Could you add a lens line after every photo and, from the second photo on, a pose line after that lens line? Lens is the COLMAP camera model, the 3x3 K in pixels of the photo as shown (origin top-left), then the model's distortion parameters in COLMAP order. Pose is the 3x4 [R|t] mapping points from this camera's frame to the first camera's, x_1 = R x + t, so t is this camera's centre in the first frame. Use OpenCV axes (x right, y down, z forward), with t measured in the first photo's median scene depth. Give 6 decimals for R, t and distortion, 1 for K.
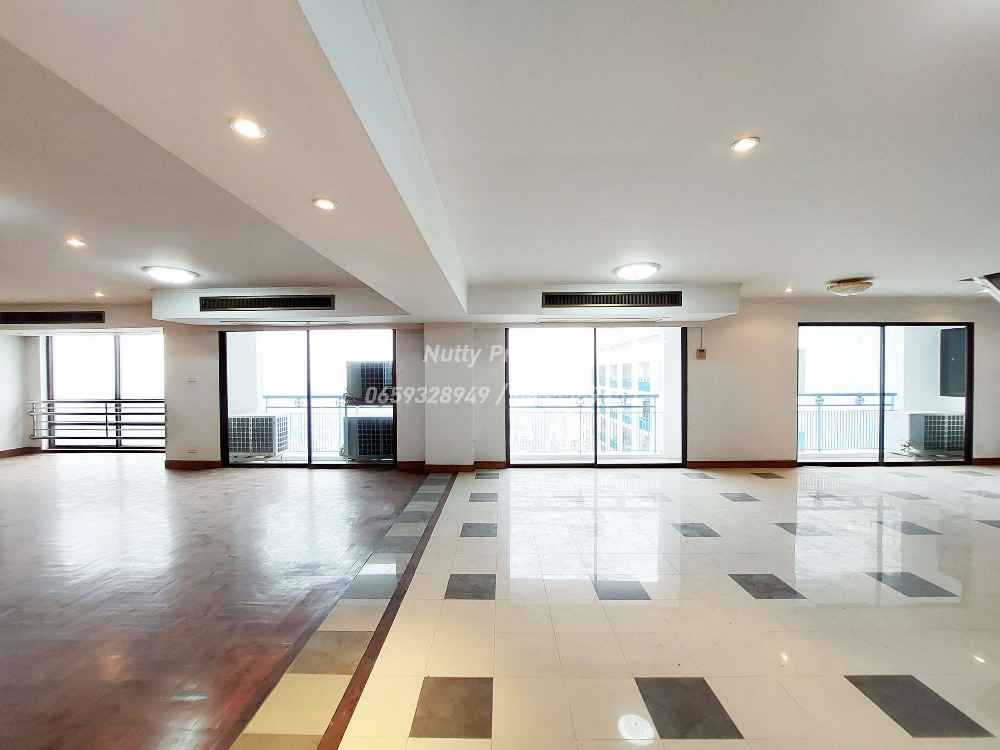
lens RADIAL K [[366.5, 0, 503.4], [0, 366.5, 378.3], [0, 0, 1]] dist [-0.007503, -0.000284]
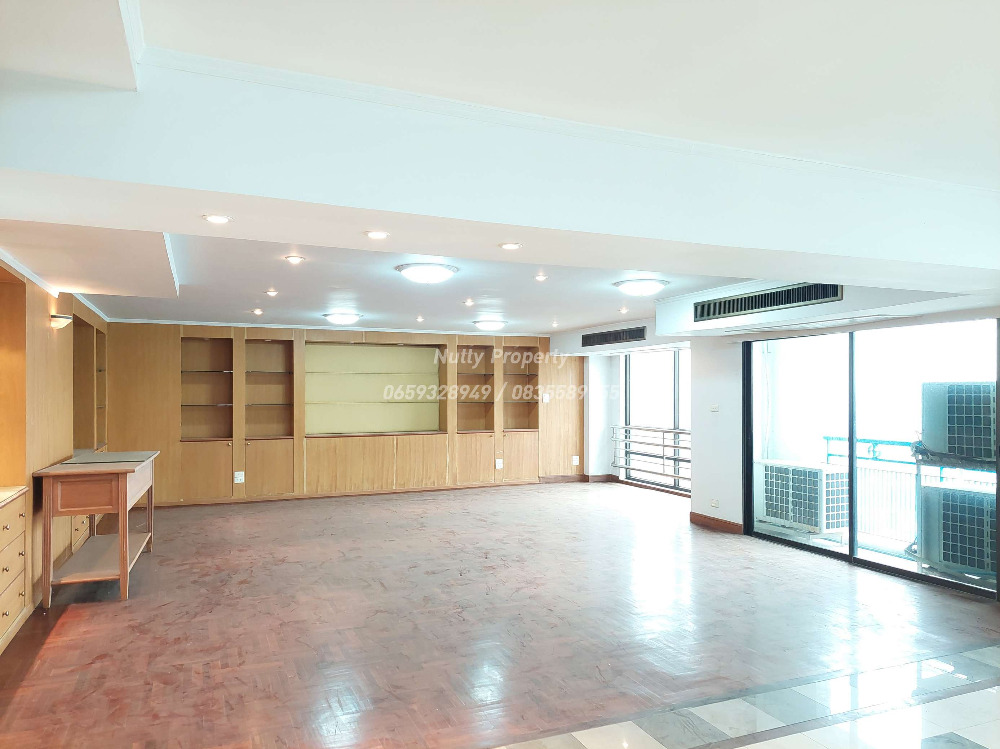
lens RADIAL K [[721.7, 0, 506.1], [0, 721.7, 371.5], [0, 0, 1]] dist [0.049047, -0.033197]
pose [[0.400776, -0.016568, -0.916026, 0.308071], [-0.037026, 0.998727, -0.034263, -0.001991], [0.915428, 0.047648, 0.399652, -0.005876]]
